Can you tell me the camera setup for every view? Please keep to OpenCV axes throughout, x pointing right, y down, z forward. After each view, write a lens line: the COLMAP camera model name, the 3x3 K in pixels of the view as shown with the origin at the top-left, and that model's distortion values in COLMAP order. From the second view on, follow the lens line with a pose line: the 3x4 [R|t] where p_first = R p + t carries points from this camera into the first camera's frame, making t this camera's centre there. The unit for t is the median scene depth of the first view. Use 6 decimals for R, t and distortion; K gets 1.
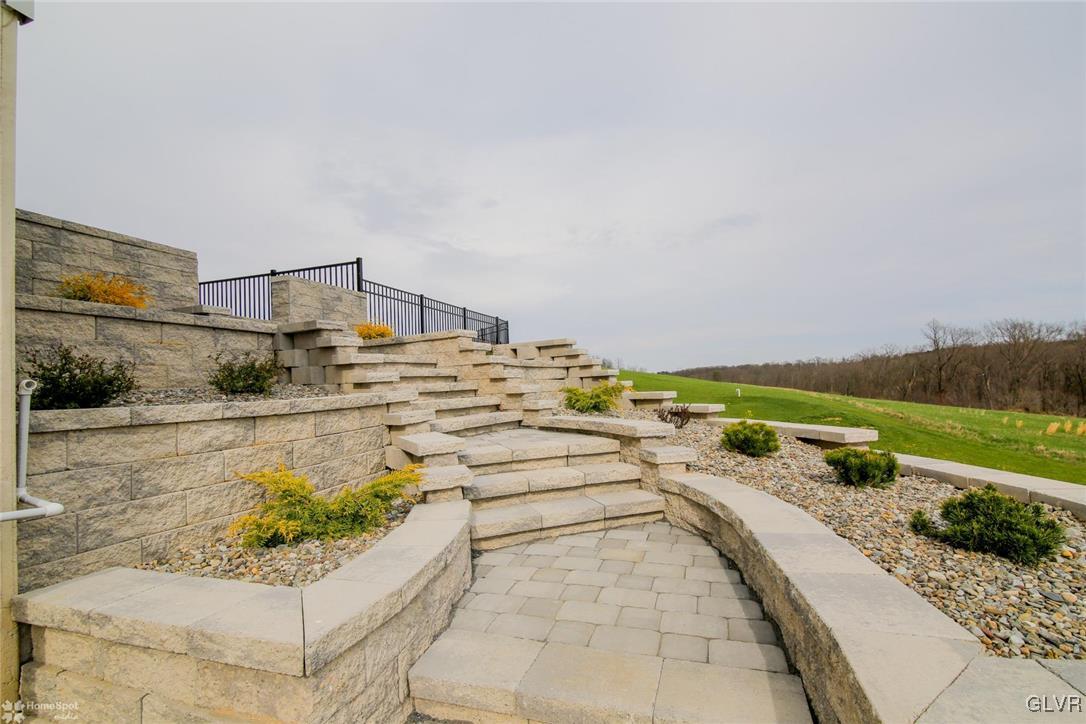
lens RADIAL K [[496.4, 0, 552.0], [0, 496.4, 360.5], [0, 0, 1]] dist [-0.006069, -0.002979]
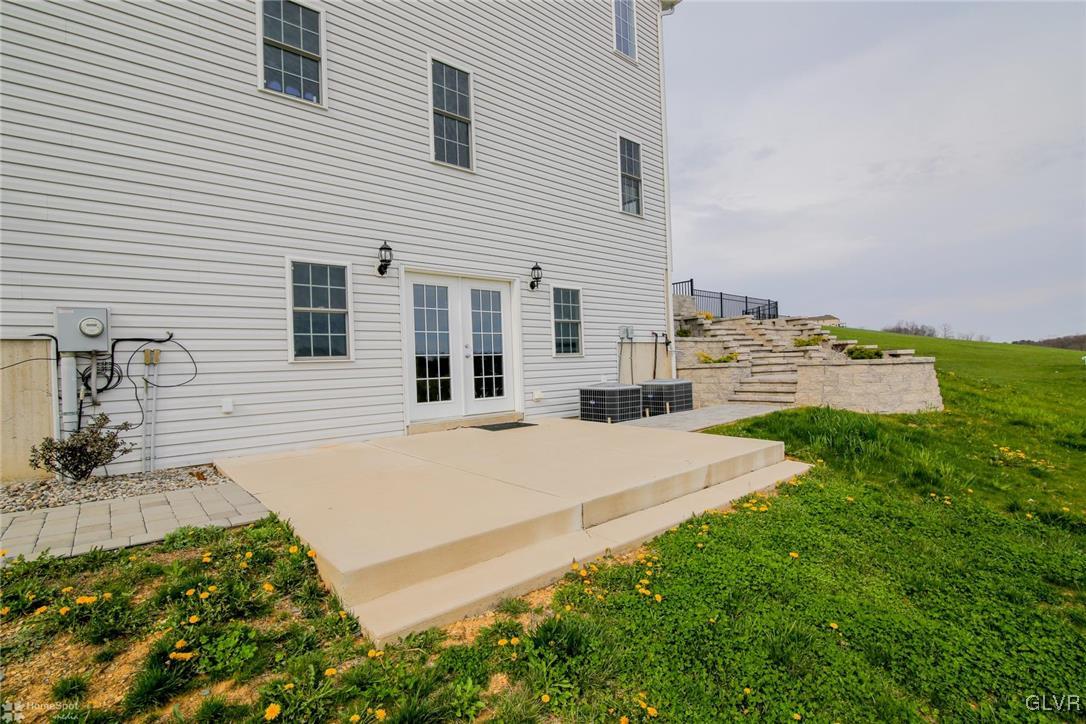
lens RADIAL K [[496.4, 0, 542.1], [0, 496.4, 361.6], [0, 0, 1]] dist [-0.006069, -0.002979]
pose [[0.852346, 0.012284, -0.522834, 0.262327], [0.019456, 0.998287, 0.055172, 0.014408], [0.522616, -0.057198, 0.850647, -1.776274]]
